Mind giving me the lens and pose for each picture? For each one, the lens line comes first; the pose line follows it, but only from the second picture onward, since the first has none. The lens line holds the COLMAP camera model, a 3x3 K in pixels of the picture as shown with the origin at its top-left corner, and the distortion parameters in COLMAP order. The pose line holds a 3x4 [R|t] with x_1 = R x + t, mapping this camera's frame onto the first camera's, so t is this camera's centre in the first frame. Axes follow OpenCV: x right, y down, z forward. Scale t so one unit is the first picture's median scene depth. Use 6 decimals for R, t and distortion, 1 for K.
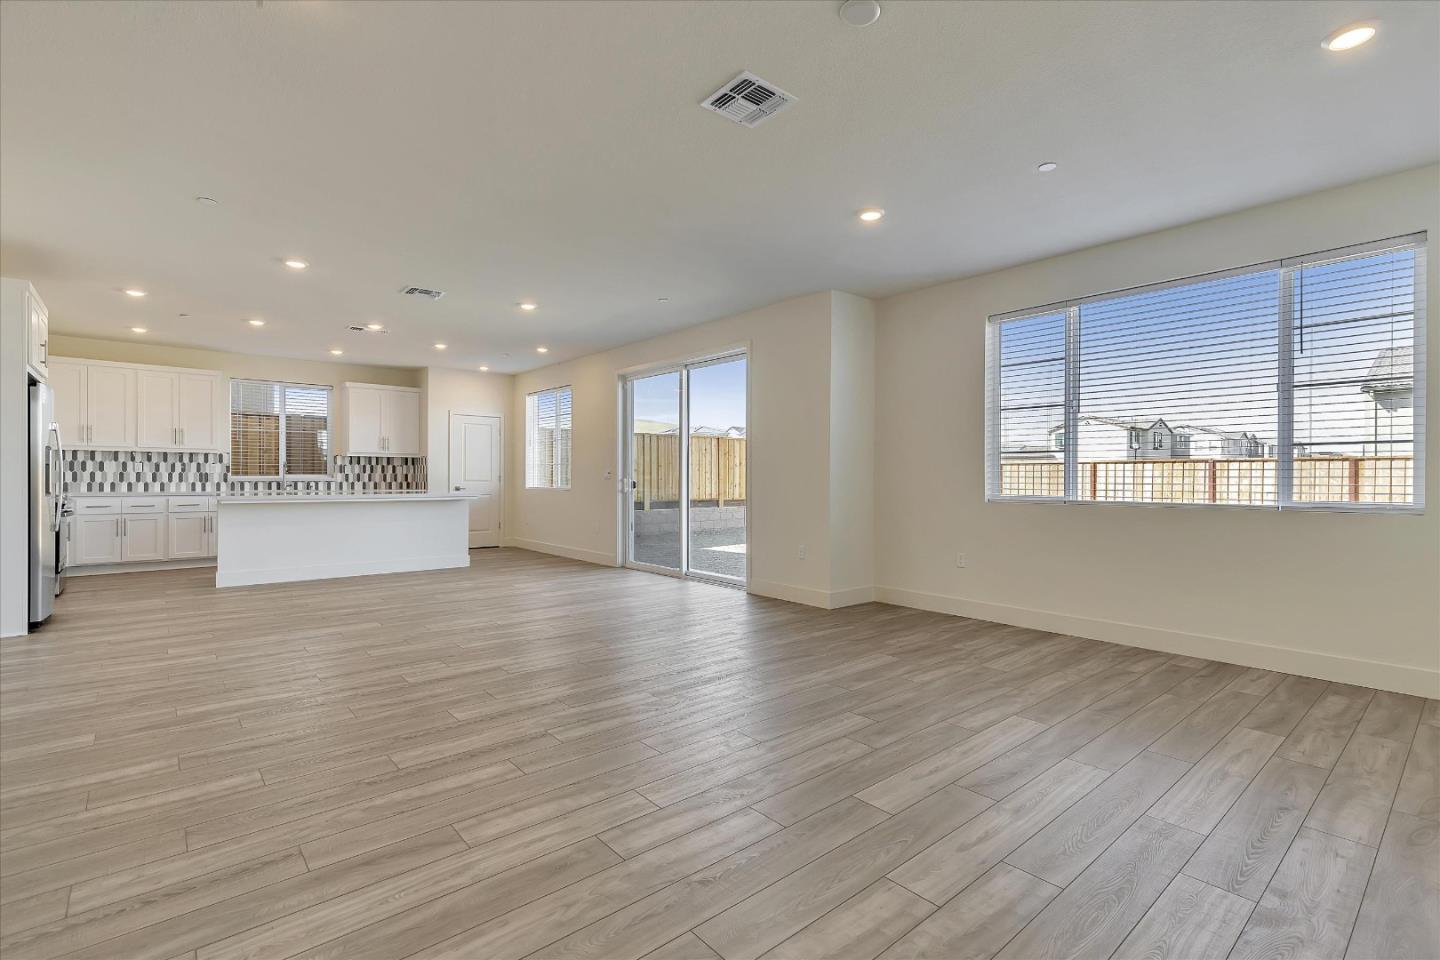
lens RADIAL K [[665.6, 0, 736.4], [0, 665.6, 482.9], [0, 0, 1]] dist [0.009289, -0.001936]
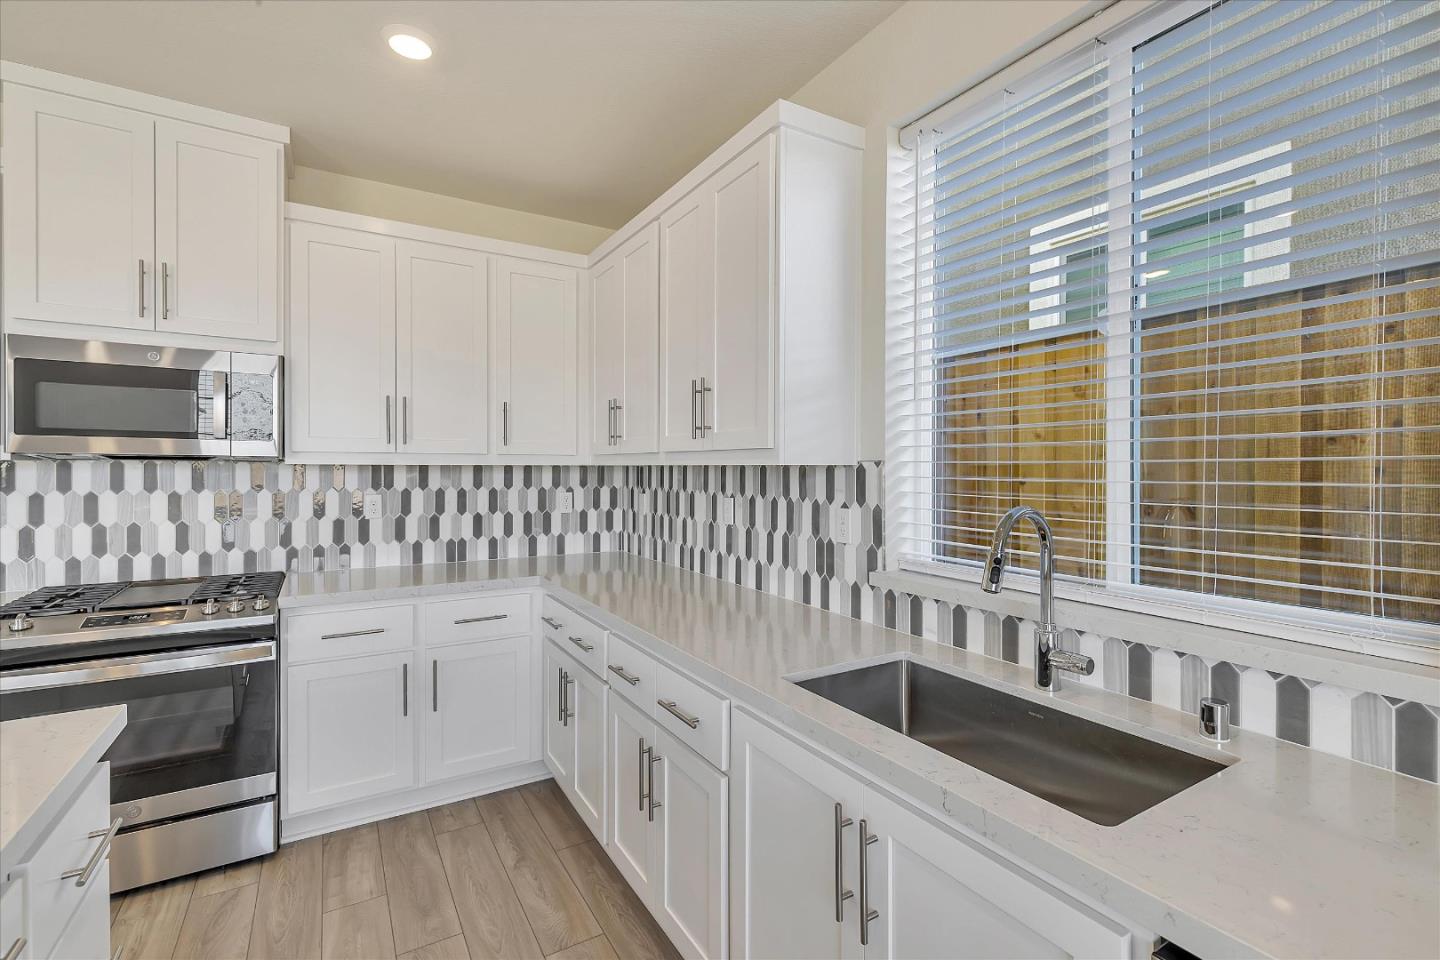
lens RADIAL K [[665.6, 0, 728.7], [0, 665.6, 472.1], [0, 0, 1]] dist [0.009289, -0.001936]
pose [[-0.167564, -0.000568, -0.985861, -0.532061], [-0.013682, 0.999905, 0.001749, -0.040870], [0.985766, 0.013781, -0.167556, 0.995496]]
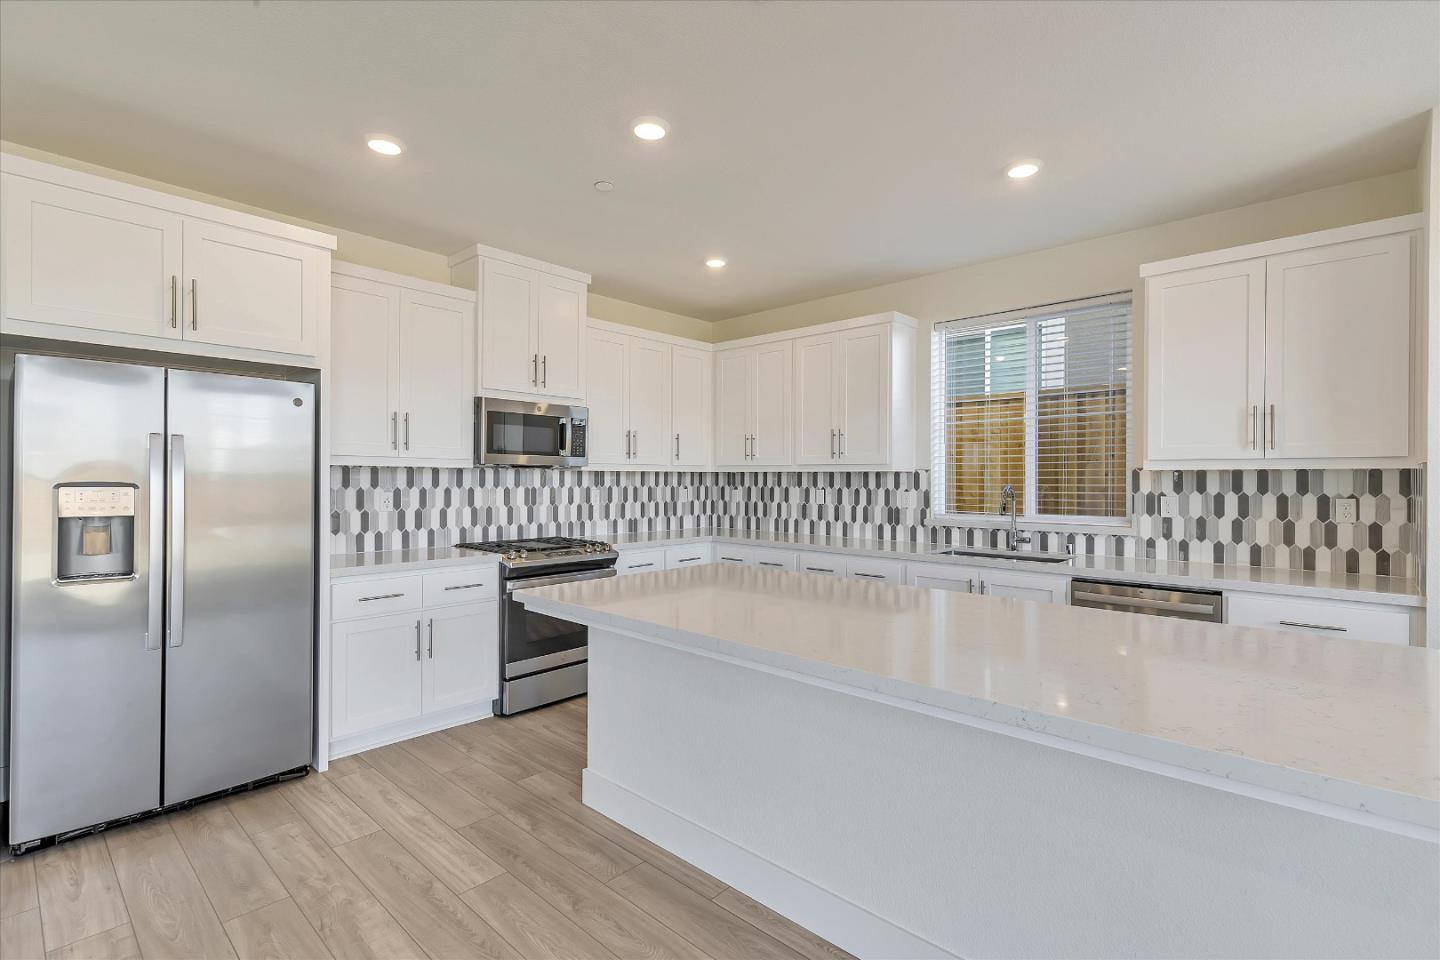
lens RADIAL K [[665.6, 0, 733.0], [0, 665.6, 479.6], [0, 0, 1]] dist [0.009289, -0.001936]
pose [[0.118646, -0.002473, -0.992933, -0.272526], [-0.012820, 0.999910, -0.004023, -0.033509], [0.992854, 0.013207, 0.118604, 0.797880]]
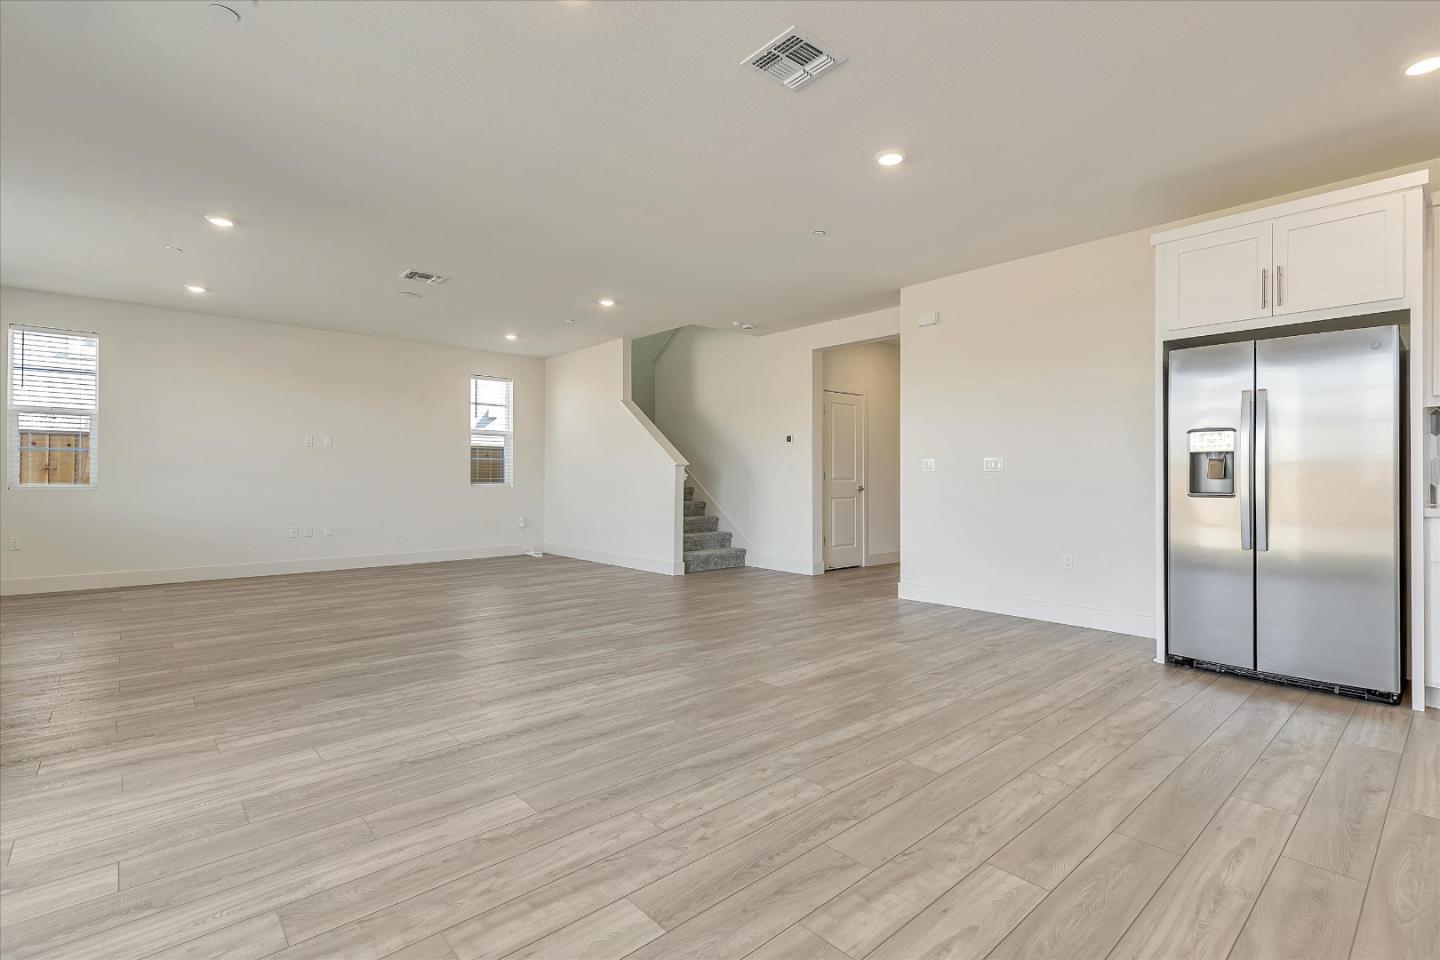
lens RADIAL K [[665.6, 0, 729.3], [0, 665.6, 470.7], [0, 0, 1]] dist [0.009289, -0.001936]
pose [[-0.999811, -0.007888, -0.017774, -0.281093], [-0.007901, 0.999969, 0.000646, -0.002077], [0.017768, 0.000786, -0.999842, 0.970604]]
